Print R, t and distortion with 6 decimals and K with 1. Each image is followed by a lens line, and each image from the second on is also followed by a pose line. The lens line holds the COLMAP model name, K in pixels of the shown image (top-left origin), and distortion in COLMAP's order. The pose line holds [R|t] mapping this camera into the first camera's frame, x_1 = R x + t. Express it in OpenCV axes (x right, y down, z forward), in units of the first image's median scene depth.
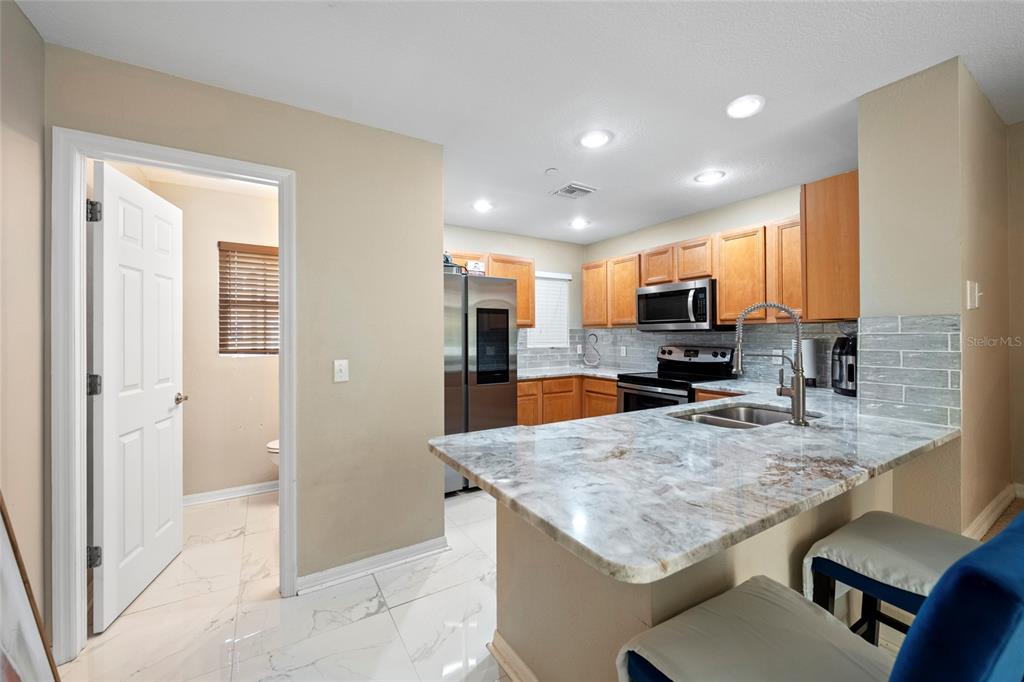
lens RADIAL K [[407.2, 0, 508.1], [0, 407.2, 333.1], [0, 0, 1]] dist [-0.006559, 0.001449]
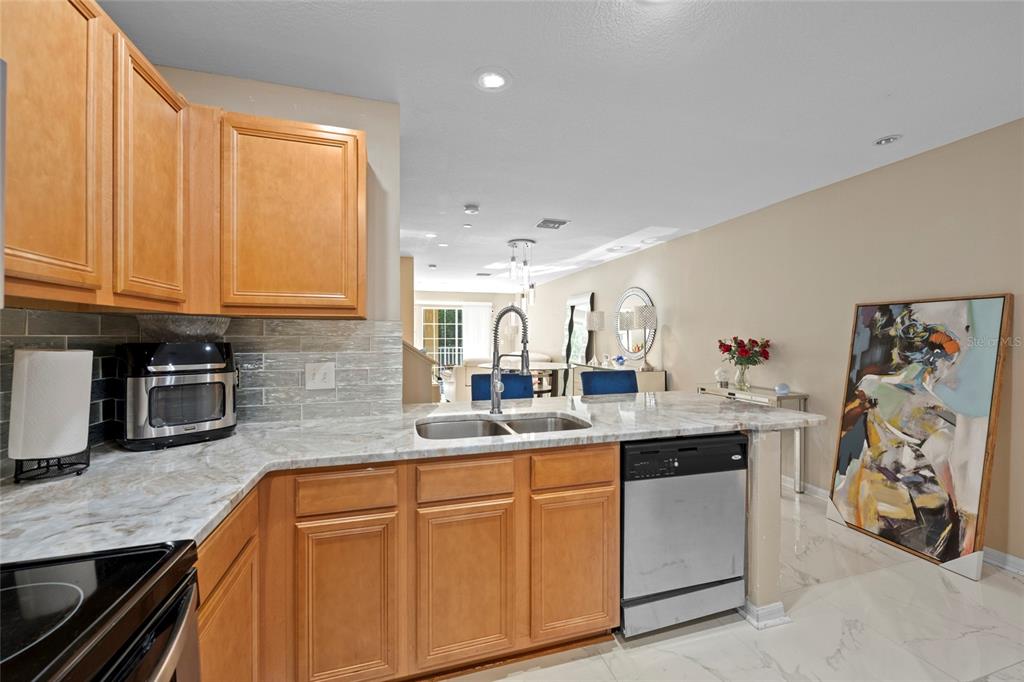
lens RADIAL K [[407.2, 0, 510.2], [0, 407.2, 336.8], [0, 0, 1]] dist [-0.006559, 0.001449]
pose [[-0.963230, 0.008585, 0.268540, 0.199742], [0.007356, 0.999957, -0.005581, 0.005581], [-0.268576, -0.003401, -0.963252, 1.198389]]
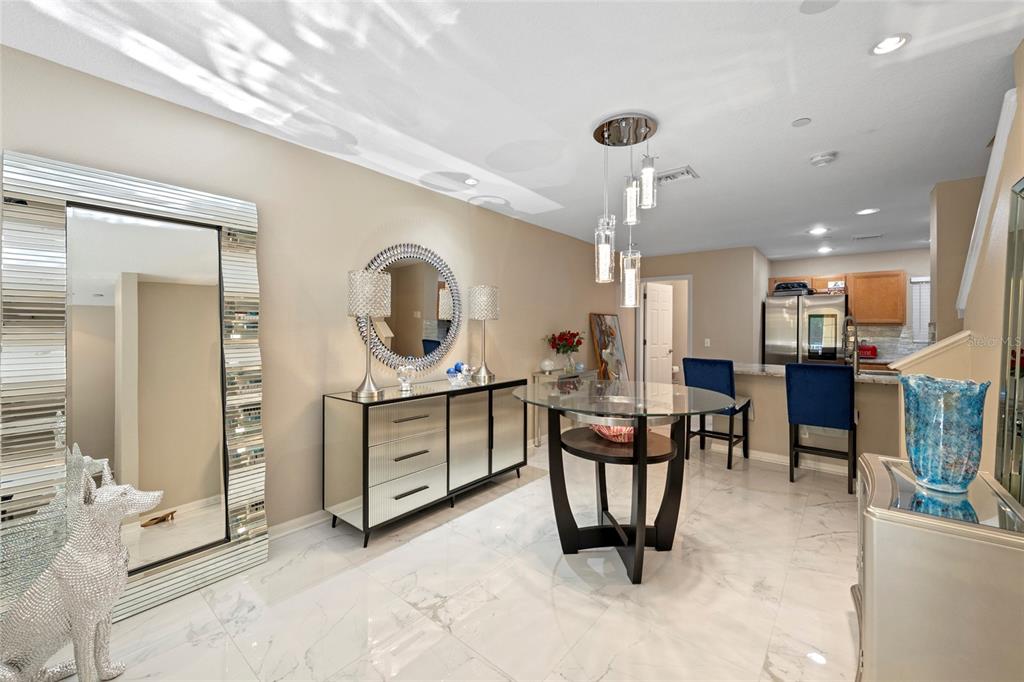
lens RADIAL K [[407.2, 0, 505.9], [0, 407.2, 326.8], [0, 0, 1]] dist [-0.006559, 0.001449]
pose [[0.308187, 0.002900, -0.951321, 1.207713], [-0.002175, 0.999995, 0.002344, -0.012288], [0.951323, 0.001347, 0.308191, -0.773696]]
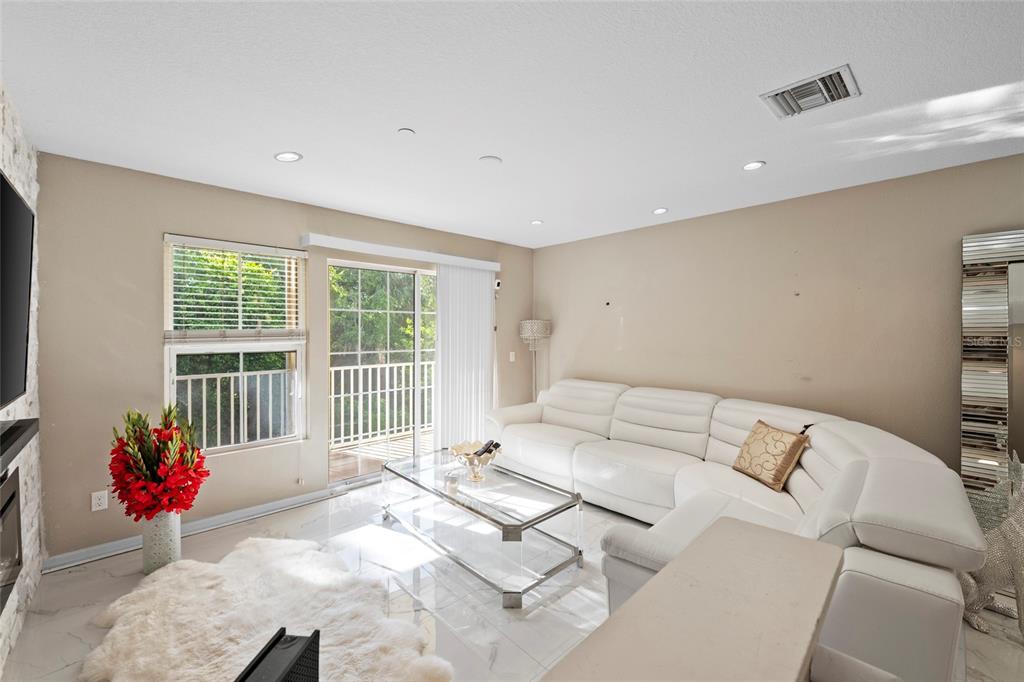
lens RADIAL K [[407.2, 0, 517.4], [0, 407.2, 334.1], [0, 0, 1]] dist [-0.006559, 0.001449]
pose [[-0.980811, 0.001736, -0.194952, 1.496105], [0.001128, 0.999994, 0.003226, -0.055946], [0.194956, 0.002945, -0.980808, -0.636470]]
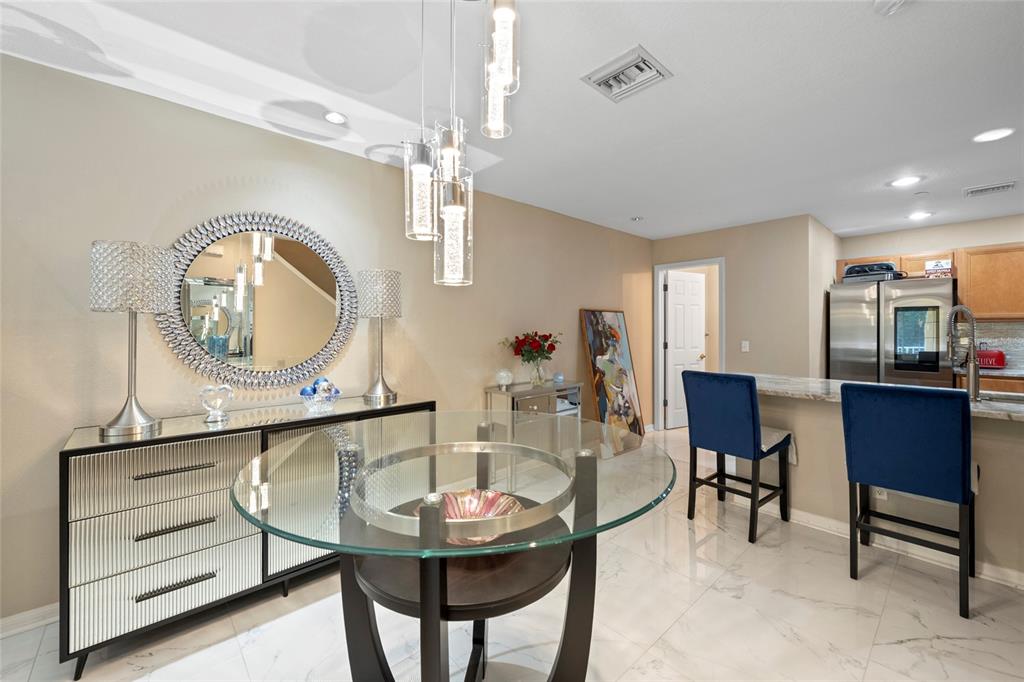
lens RADIAL K [[407.2, 0, 508.1], [0, 407.2, 327.9], [0, 0, 1]] dist [-0.006559, 0.001449]
pose [[0.175294, -0.000522, -0.984516, 0.959627], [0.005356, 0.999986, 0.000424, -0.006740], [0.984502, -0.005347, 0.175295, -0.374456]]
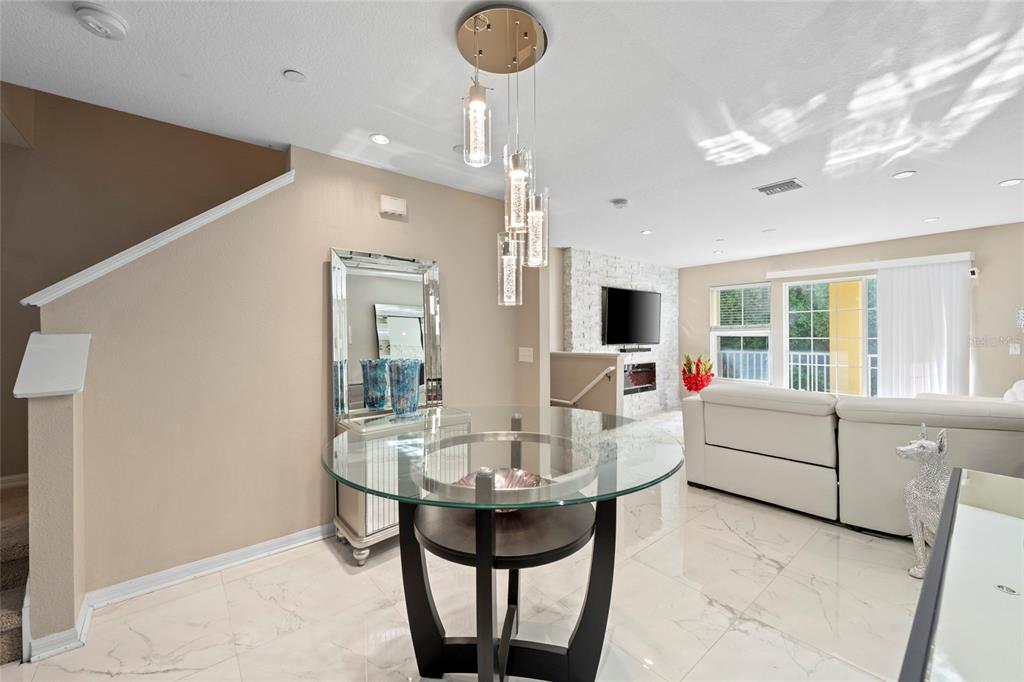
lens RADIAL K [[407.2, 0, 514.5], [0, 407.2, 337.5], [0, 0, 1]] dist [-0.006559, 0.001449]
pose [[-0.147302, -0.001825, 0.989090, 0.090839], [-0.001670, 0.999997, 0.001596, -0.003255], [-0.989090, -0.001416, -0.147305, -0.289689]]
